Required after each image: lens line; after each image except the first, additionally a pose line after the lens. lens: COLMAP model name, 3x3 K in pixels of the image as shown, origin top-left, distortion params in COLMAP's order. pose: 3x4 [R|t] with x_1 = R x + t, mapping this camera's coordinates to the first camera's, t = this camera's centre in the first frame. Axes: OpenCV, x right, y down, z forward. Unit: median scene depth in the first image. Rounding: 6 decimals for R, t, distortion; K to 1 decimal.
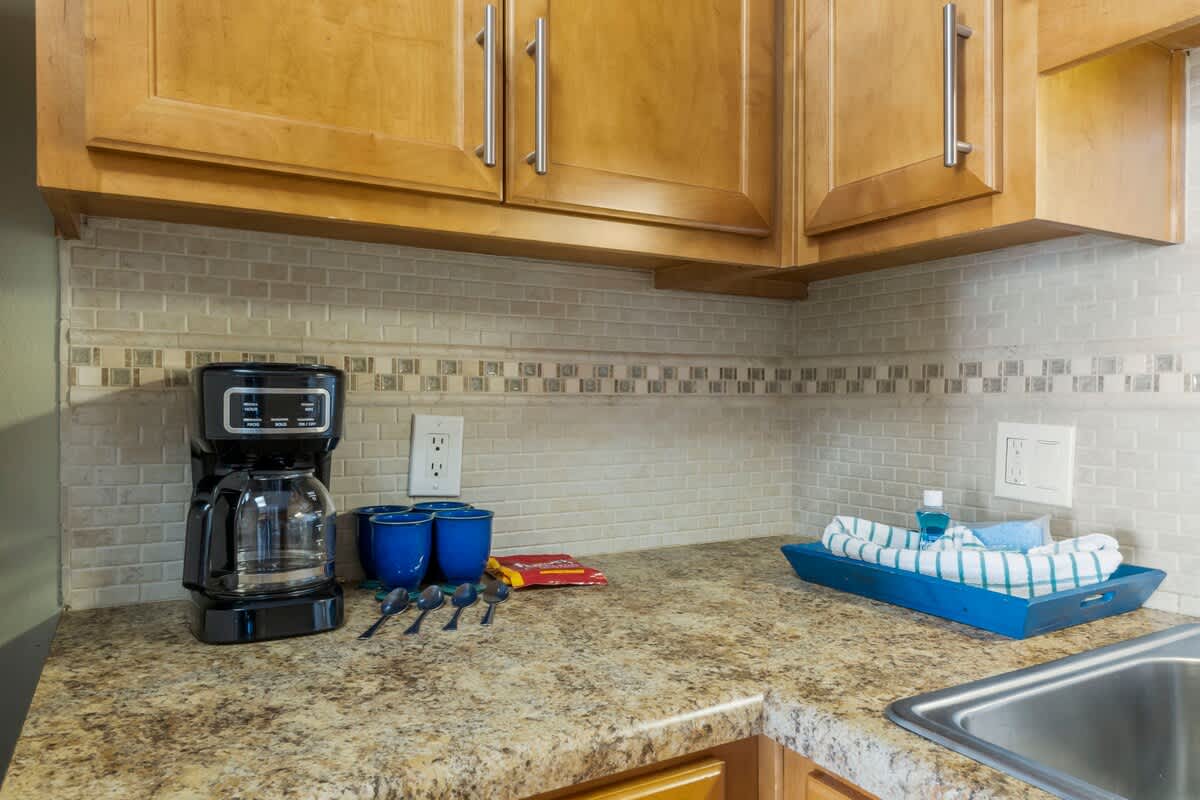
lens RADIAL K [[807.7, 0, 600.3], [0, 807.7, 401.6], [0, 0, 1]] dist [-0.002738, -0.000439]
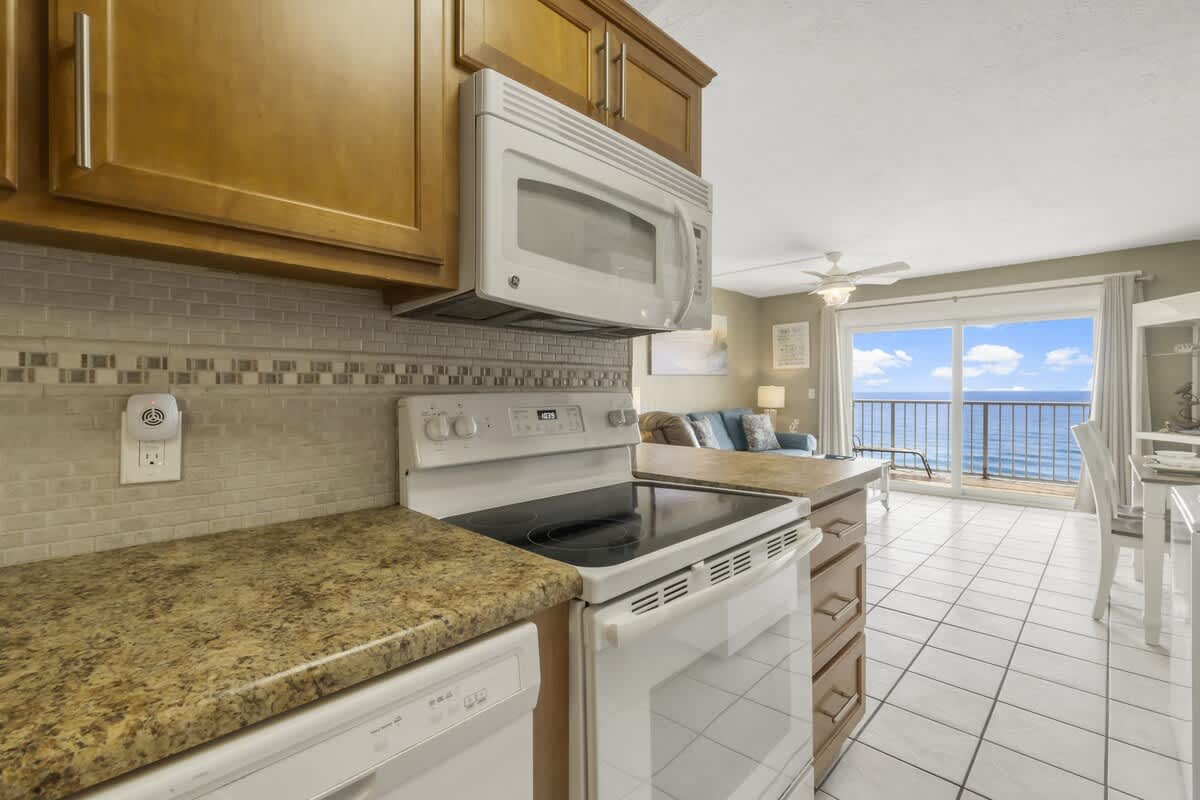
lens RADIAL K [[529.4, 0, 606.3], [0, 529.4, 388.7], [0, 0, 1]] dist [0.001782, 0.000720]
pose [[-0.961363, 0.003762, -0.275257, -0.498374], [0.003727, 0.999993, 0.000652, -0.010163], [0.275258, -0.000399, -0.961370, 2.029064]]
